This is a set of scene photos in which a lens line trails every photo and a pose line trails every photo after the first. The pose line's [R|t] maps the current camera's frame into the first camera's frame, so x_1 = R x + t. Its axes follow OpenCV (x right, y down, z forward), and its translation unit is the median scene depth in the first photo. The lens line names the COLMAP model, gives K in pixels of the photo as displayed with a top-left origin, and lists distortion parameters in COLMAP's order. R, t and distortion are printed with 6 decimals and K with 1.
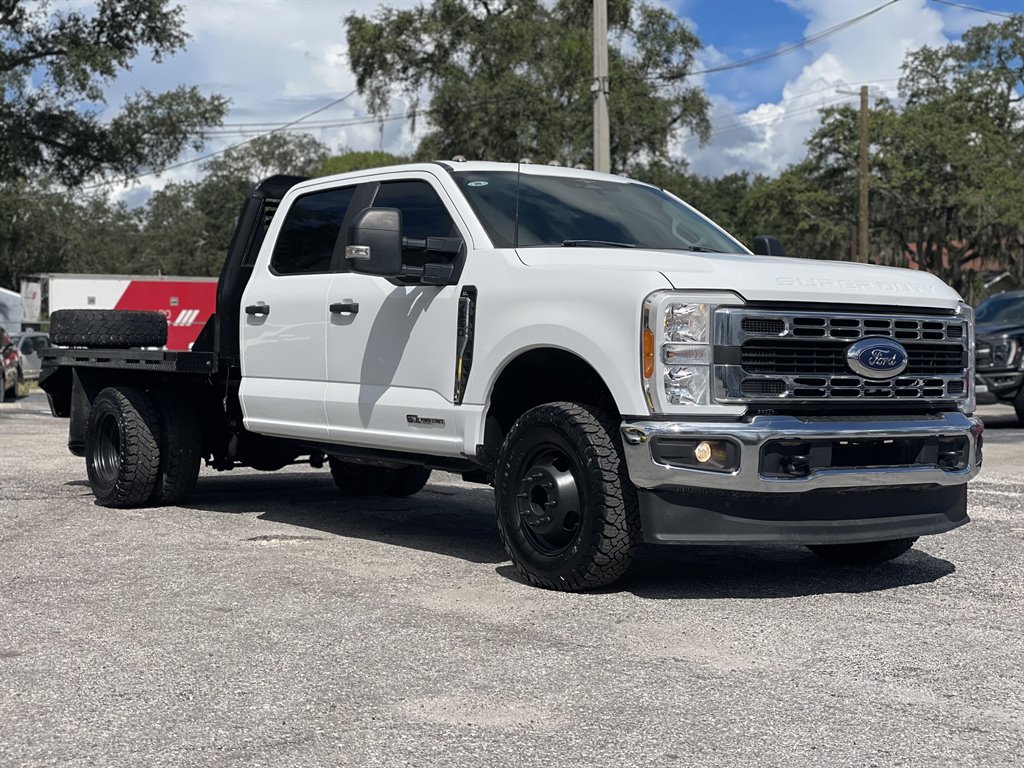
lens RADIAL K [[1695.8, 0, 508.3], [0, 1695.8, 378.2], [0, 0, 1]] dist [0.280770, -1.005517]
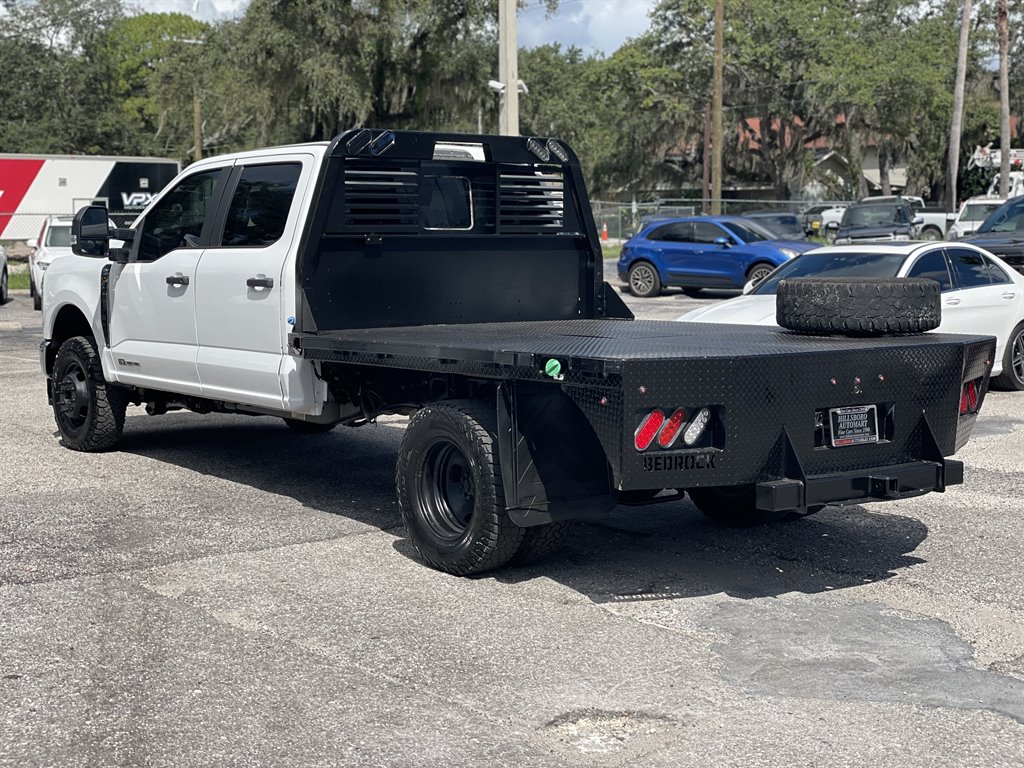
lens RADIAL K [[1626.6, 0, 512.0], [0, 1626.6, 384.0], [0, 0, 1]] dist [0.240702, -0.734953]
pose [[0.988535, -0.016645, 0.150071, -0.046743], [0.003477, 0.996151, 0.087585, -0.012827], [-0.150951, -0.086059, 0.984788, 0.090968]]
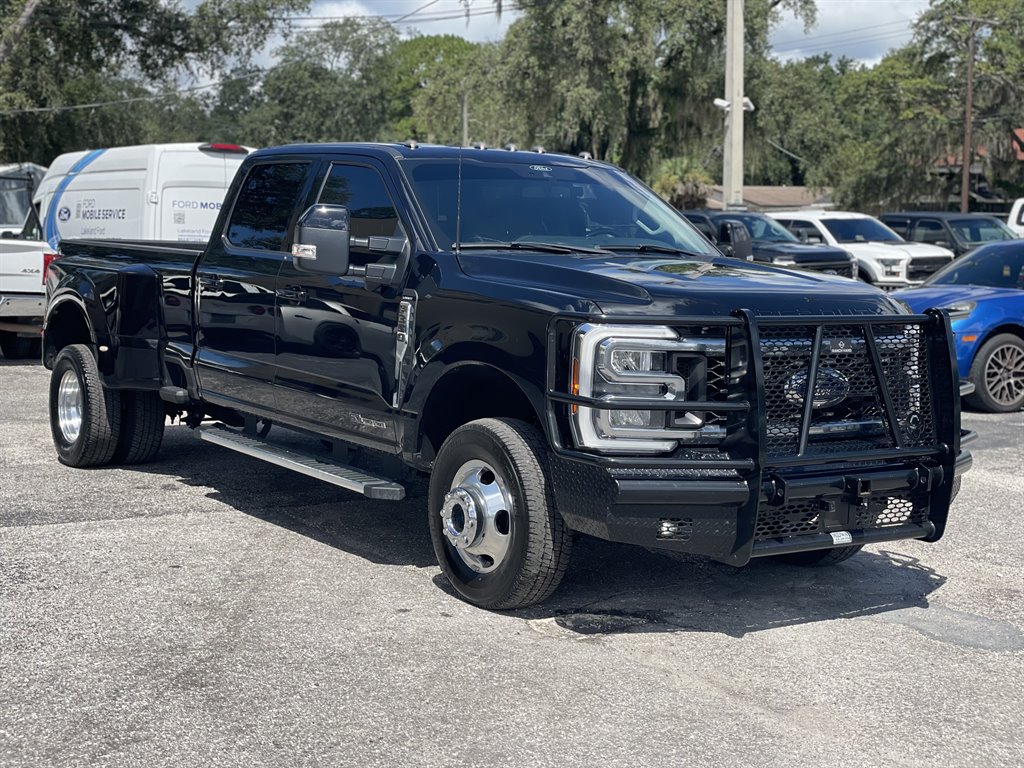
lens RADIAL K [[1648.4, 0, 483.3], [0, 1648.4, 383.0], [0, 0, 1]] dist [0.312642, -1.019968]
pose [[0.999325, 0.007388, -0.035975, -0.029517], [-0.004574, 0.996968, 0.077678, -0.012451], [0.036440, -0.077461, 0.996329, 0.052447]]
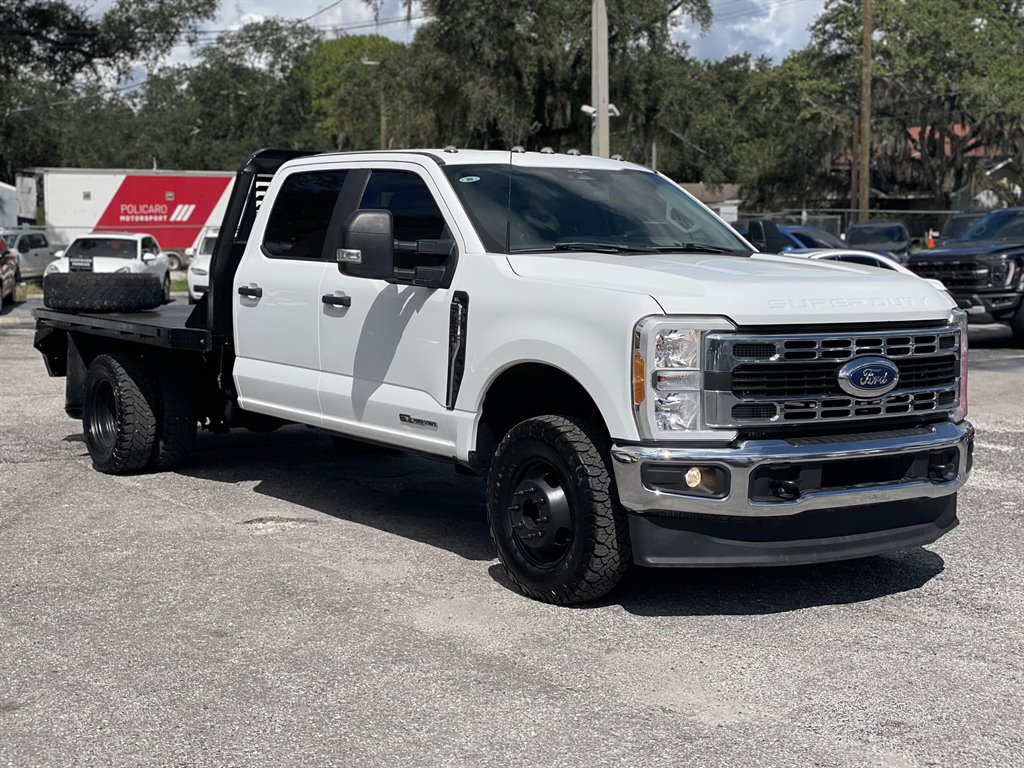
lens RADIAL K [[1693.8, 0, 498.9], [0, 1693.8, 385.9], [0, 0, 1]] dist [0.287397, -1.037893]
pose [[0.999984, -0.002399, -0.005172, 0.000706], [0.002802, 0.996848, 0.079289, -0.012621], [0.004966, -0.079302, 0.996838, 0.000347]]
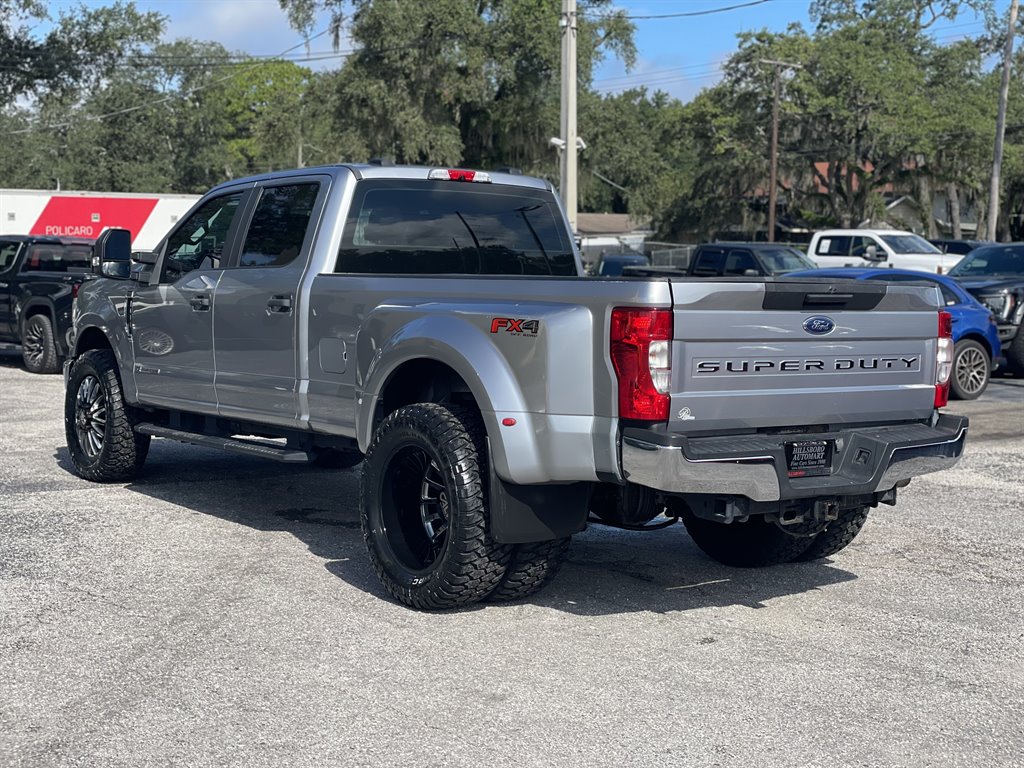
lens RADIAL K [[1695.8, 0, 508.3], [0, 1695.8, 378.2], [0, 0, 1]] dist [0.280770, -1.005517]
pose [[0.996071, 0.004003, 0.088463, -0.044023], [-0.009289, 0.998190, 0.059422, -0.013164], [-0.088065, -0.060010, 0.994305, -0.008743]]
